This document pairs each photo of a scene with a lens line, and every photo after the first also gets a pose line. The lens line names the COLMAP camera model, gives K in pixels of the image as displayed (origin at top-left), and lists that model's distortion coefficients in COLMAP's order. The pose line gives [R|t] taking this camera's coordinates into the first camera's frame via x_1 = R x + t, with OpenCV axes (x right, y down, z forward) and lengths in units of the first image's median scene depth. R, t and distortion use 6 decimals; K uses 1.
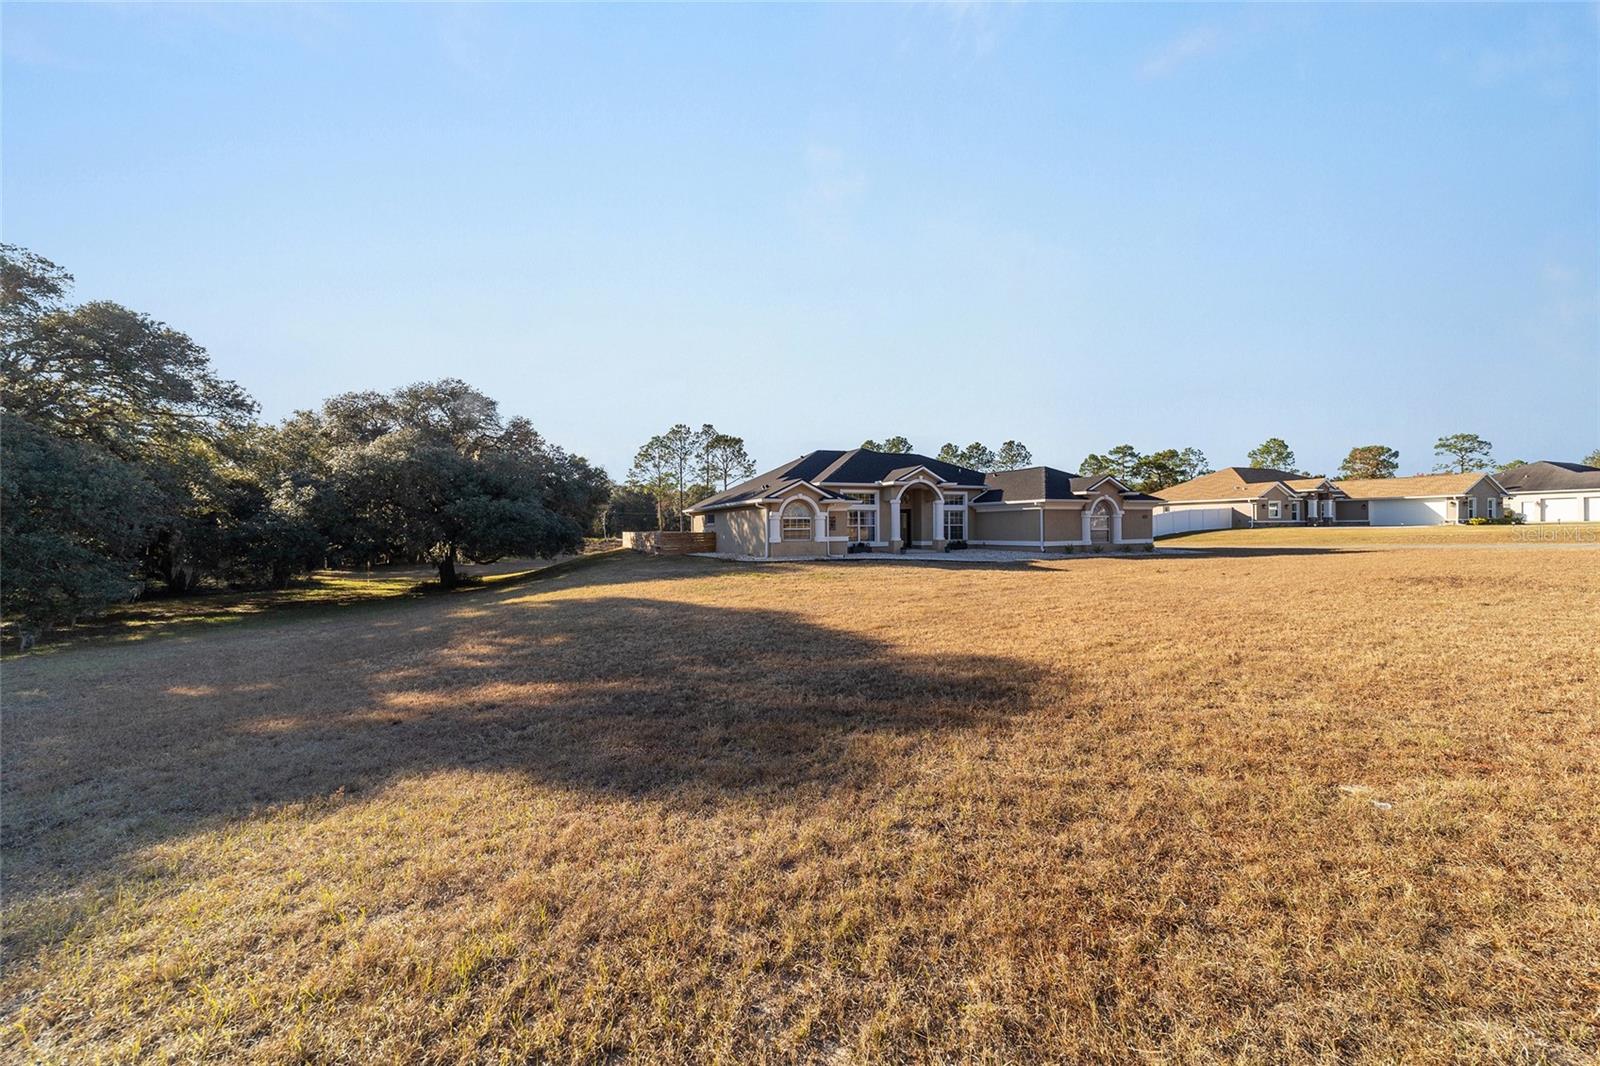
lens RADIAL K [[612.5, 0, 795.8], [0, 612.5, 527.8], [0, 0, 1]] dist [-0.021610, 0.009991]
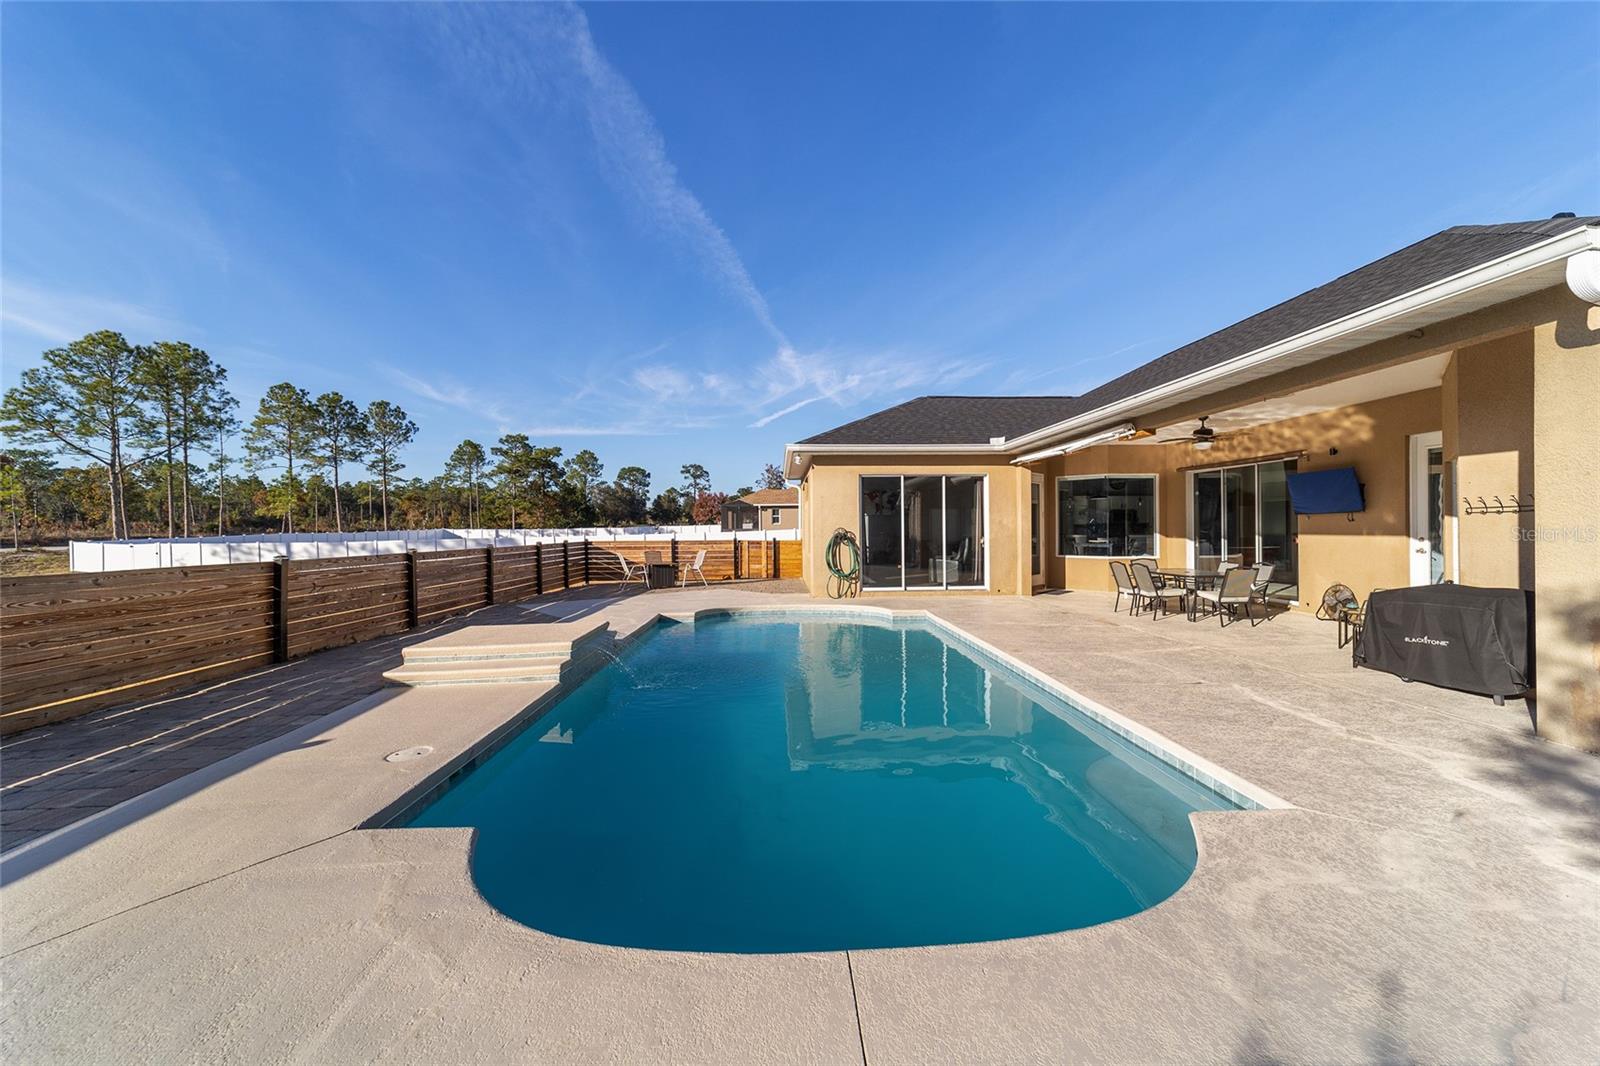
lens RADIAL K [[612.5, 0, 795.8], [0, 612.5, 527.8], [0, 0, 1]] dist [-0.021610, 0.009991]
pose [[0.354467, 0.009672, 0.935018, -0.119287], [0.002145, 0.999935, -0.011156, -0.000340], [-0.935066, 0.005960, 0.354423, 0.459928]]
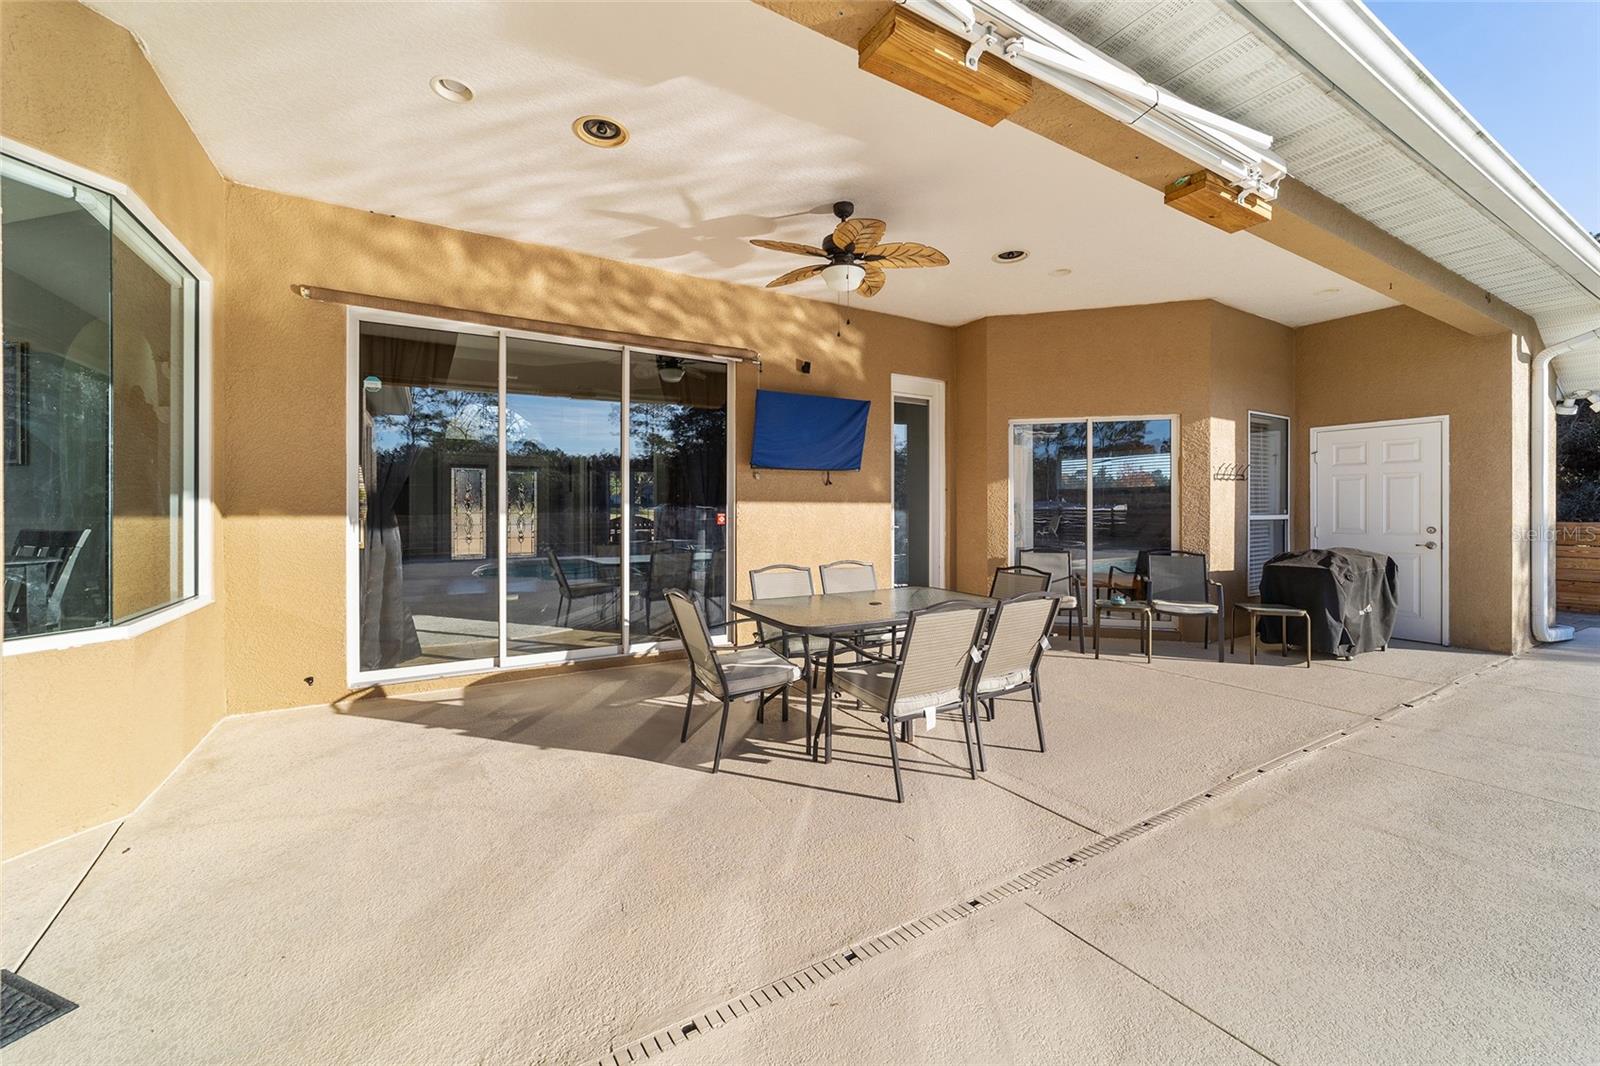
lens RADIAL K [[630.2, 0, 791.7], [0, 630.2, 508.5], [0, 0, 1]] dist [-0.001668, 0.000022]
pose [[-0.990563, 0.009090, -0.136759, 0.020150], [0.009131, 0.999958, 0.000329, 0.000068], [0.136756, -0.000923, -0.990604, 0.474000]]
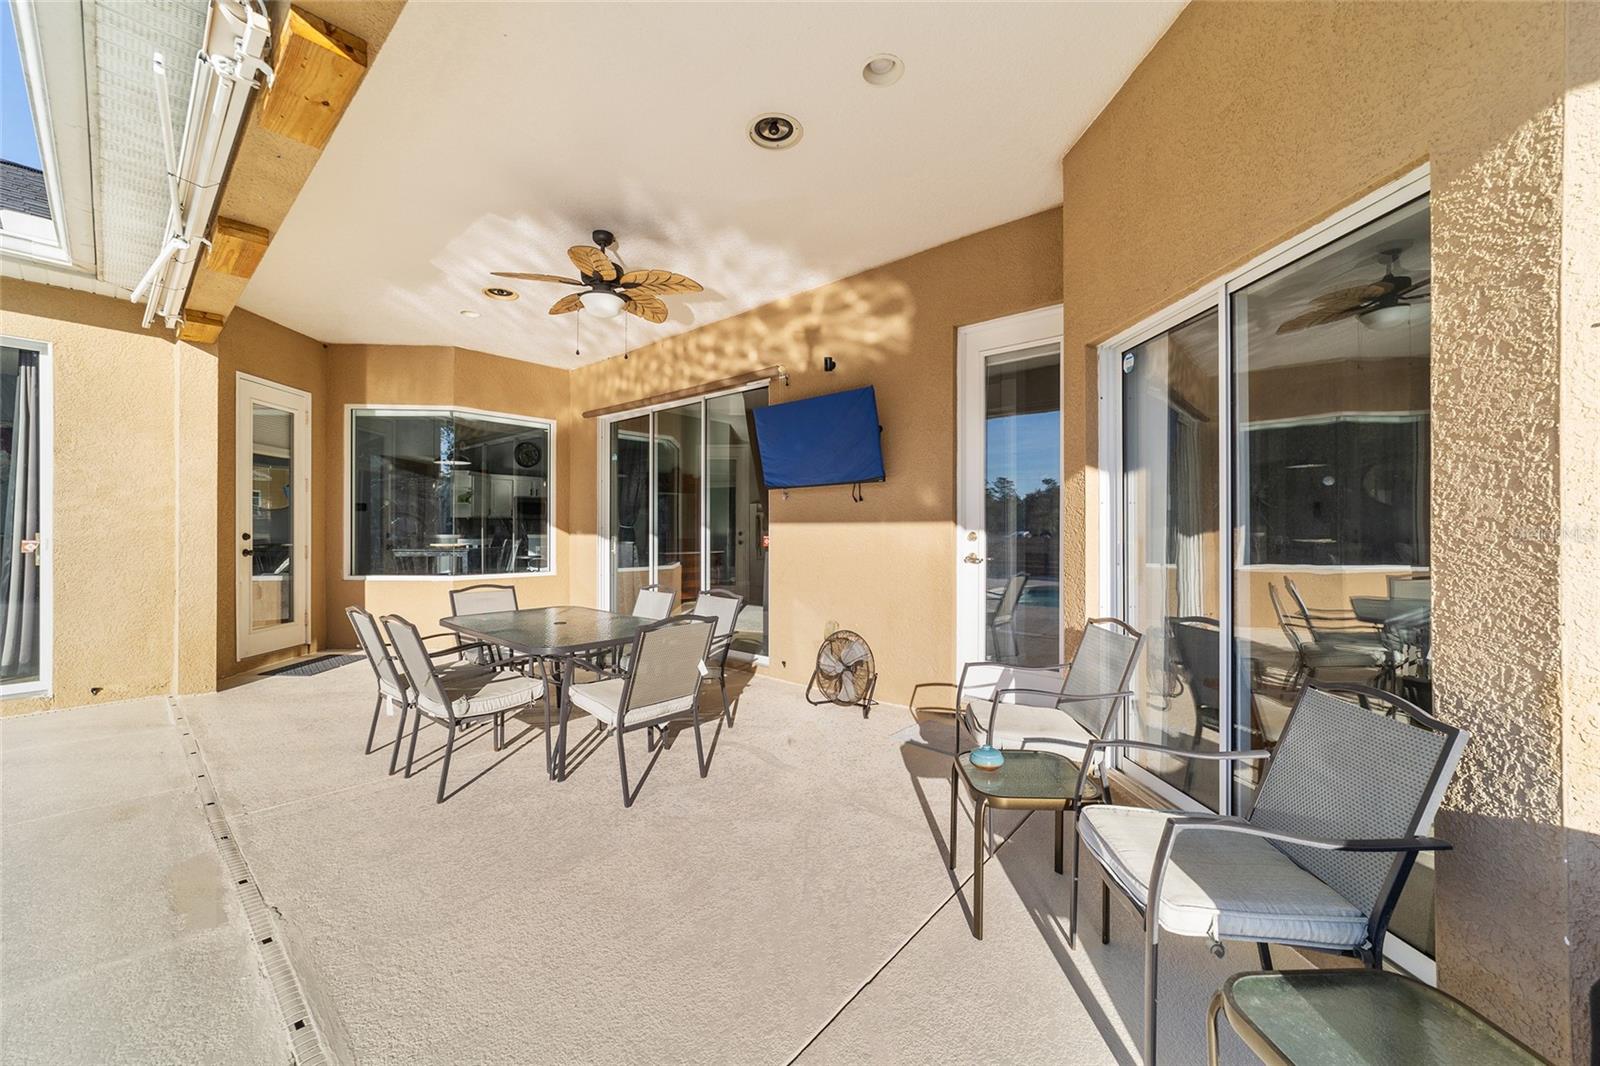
lens RADIAL K [[612.5, 0, 795.8], [0, 612.5, 527.8], [0, 0, 1]] dist [-0.021610, 0.009991]
pose [[-0.440482, 0.014383, 0.897646, -0.036482], [0.002478, 0.999887, -0.014806, 0.000667], [-0.897758, -0.004297, -0.440468, 0.436690]]
